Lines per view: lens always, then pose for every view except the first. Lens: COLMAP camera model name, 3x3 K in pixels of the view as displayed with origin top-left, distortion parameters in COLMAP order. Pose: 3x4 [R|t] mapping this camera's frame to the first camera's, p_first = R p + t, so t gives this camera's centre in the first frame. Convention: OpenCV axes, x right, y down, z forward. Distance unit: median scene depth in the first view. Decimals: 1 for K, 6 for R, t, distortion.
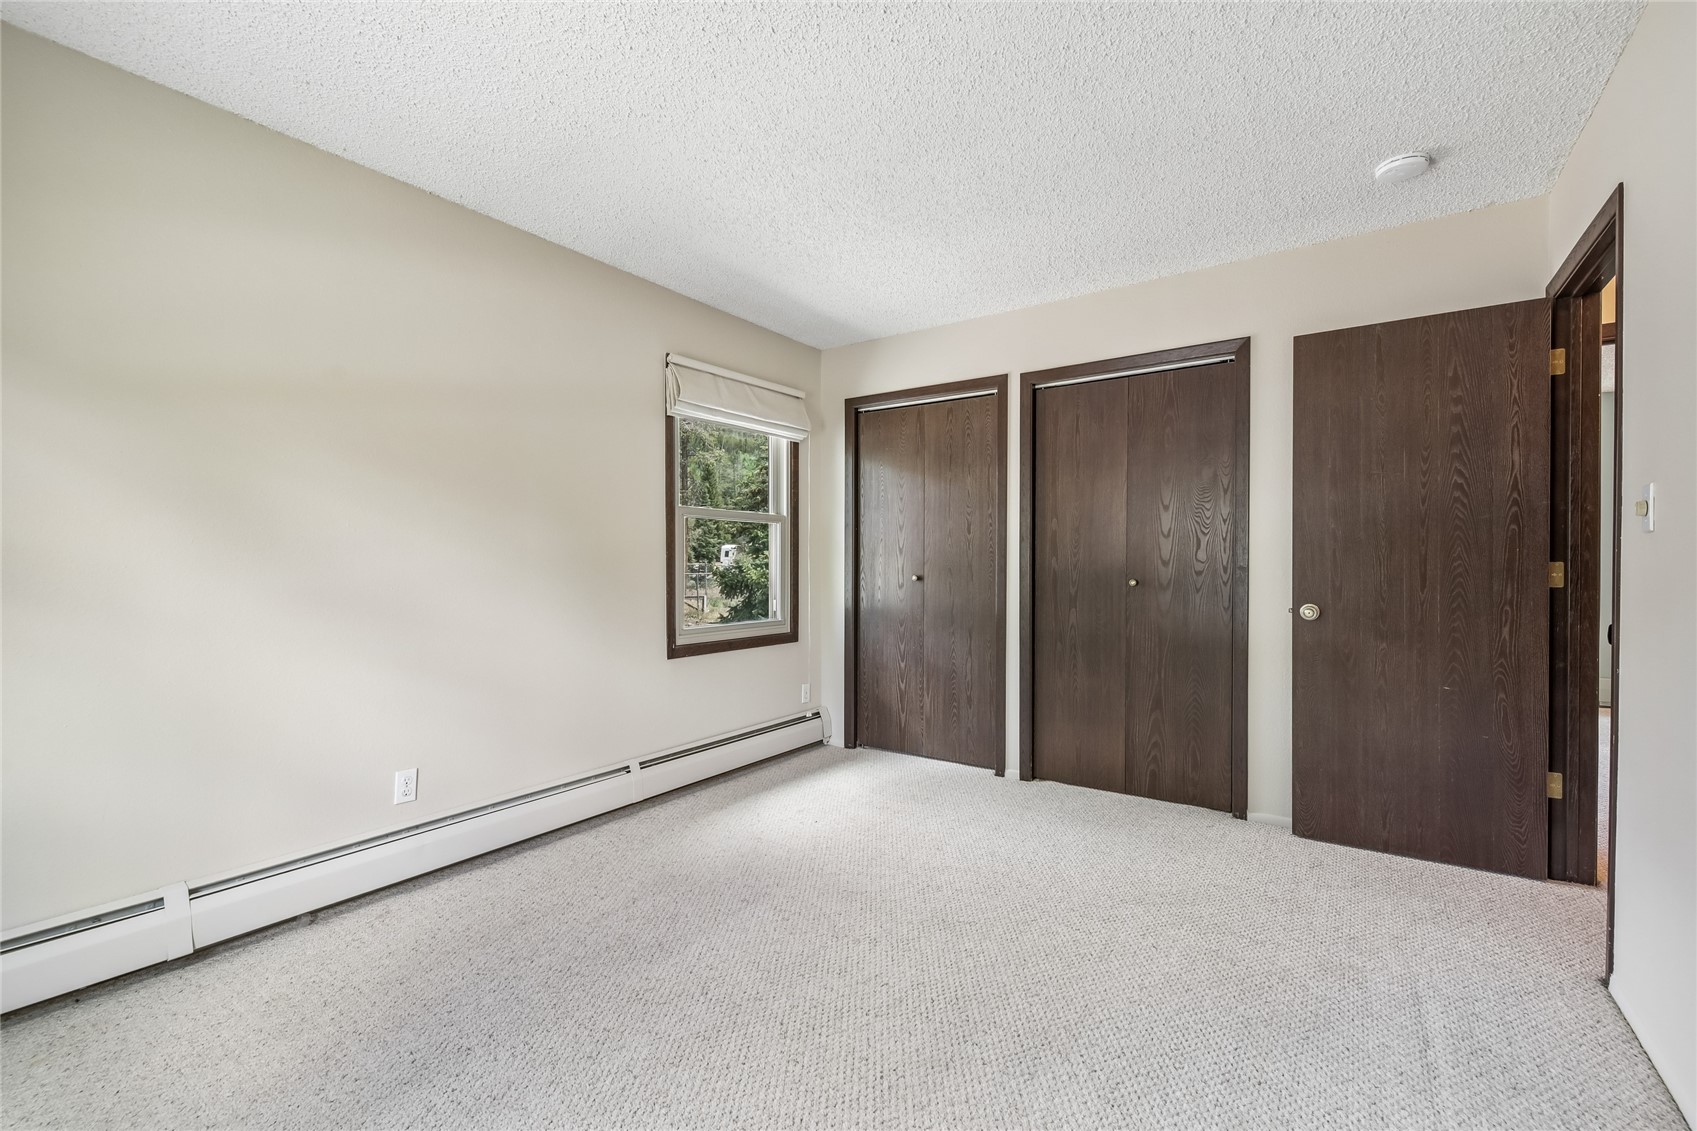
lens RADIAL K [[724.9, 0, 823.8], [0, 724.9, 573.8], [0, 0, 1]] dist [0.006733, -0.001475]
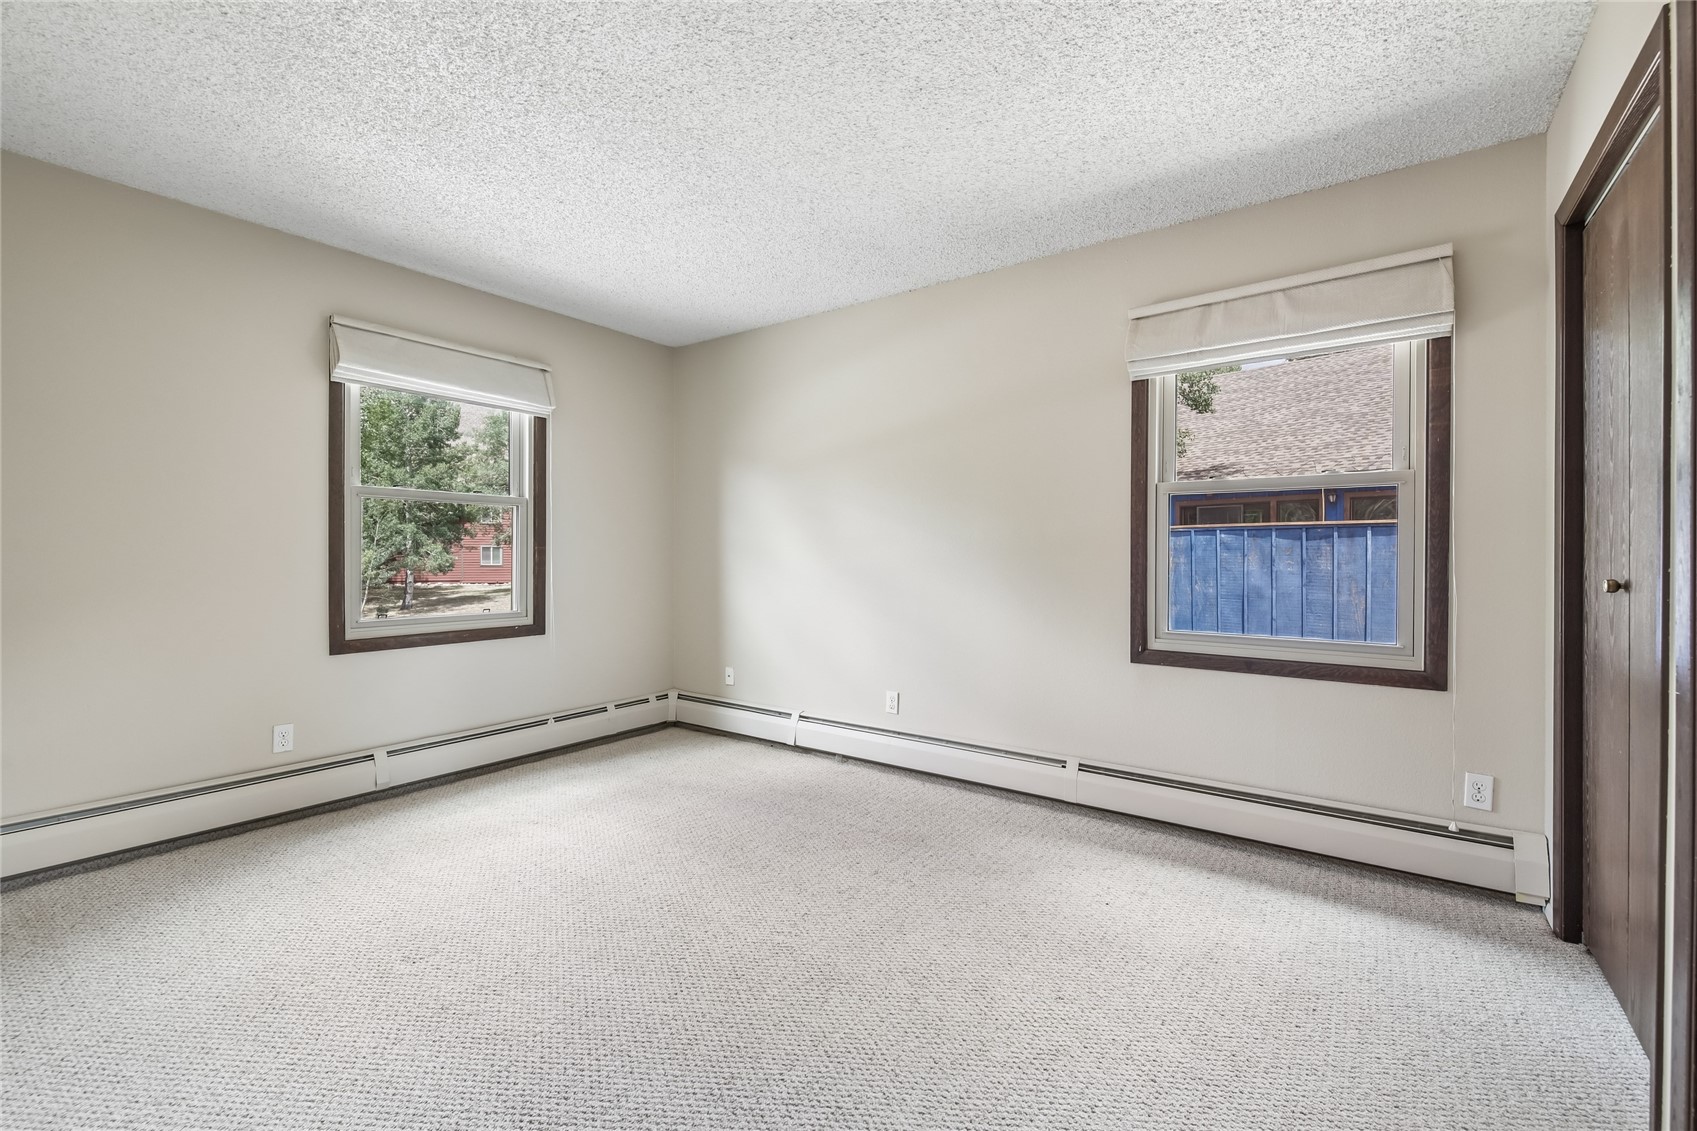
lens RADIAL K [[724.9, 0, 852.4], [0, 724.9, 552.1], [0, 0, 1]] dist [0.006733, -0.001475]
pose [[-0.005588, -0.002192, -0.999982, 0.633889], [-0.015867, 0.999872, -0.002103, -0.006518], [0.999859, 0.015854, -0.005622, 0.647238]]
